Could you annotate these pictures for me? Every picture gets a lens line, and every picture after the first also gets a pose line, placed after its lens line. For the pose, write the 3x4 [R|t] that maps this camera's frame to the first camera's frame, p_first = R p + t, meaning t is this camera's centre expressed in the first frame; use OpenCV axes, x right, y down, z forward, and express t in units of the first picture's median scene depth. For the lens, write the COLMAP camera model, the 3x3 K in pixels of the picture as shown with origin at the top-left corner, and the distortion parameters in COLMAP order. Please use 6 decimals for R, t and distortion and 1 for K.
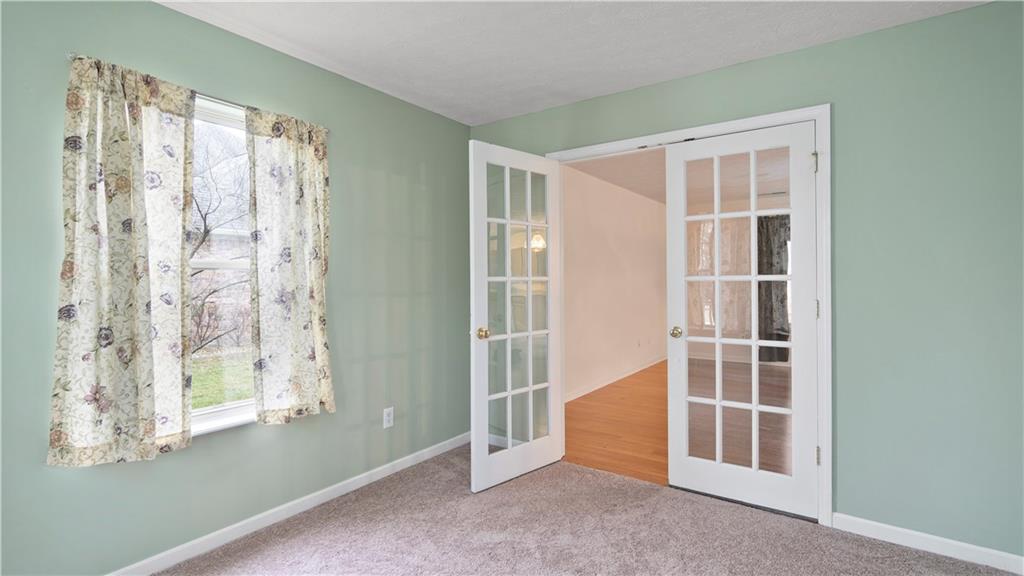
lens RADIAL K [[488.4, 0, 511.4], [0, 488.4, 285.0], [0, 0, 1]] dist [-0.010523, 0.000605]
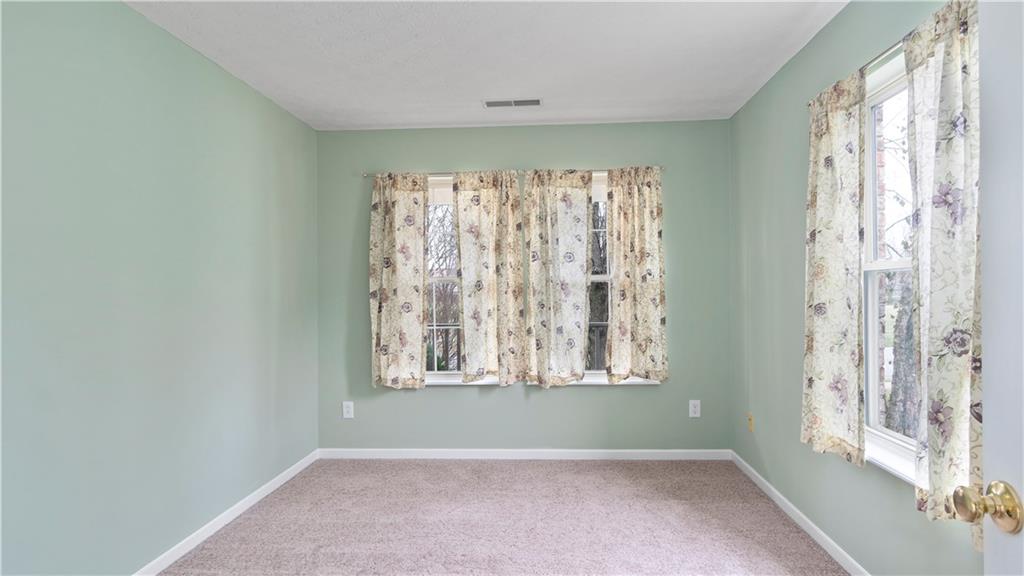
lens RADIAL K [[488.4, 0, 512.9], [0, 488.4, 287.8], [0, 0, 1]] dist [-0.010523, 0.000605]
pose [[-0.863598, 0.020158, -0.503778, 0.345972], [0.017255, 0.999797, 0.010426, -0.021731], [0.503886, 0.000312, -0.863770, 1.461563]]
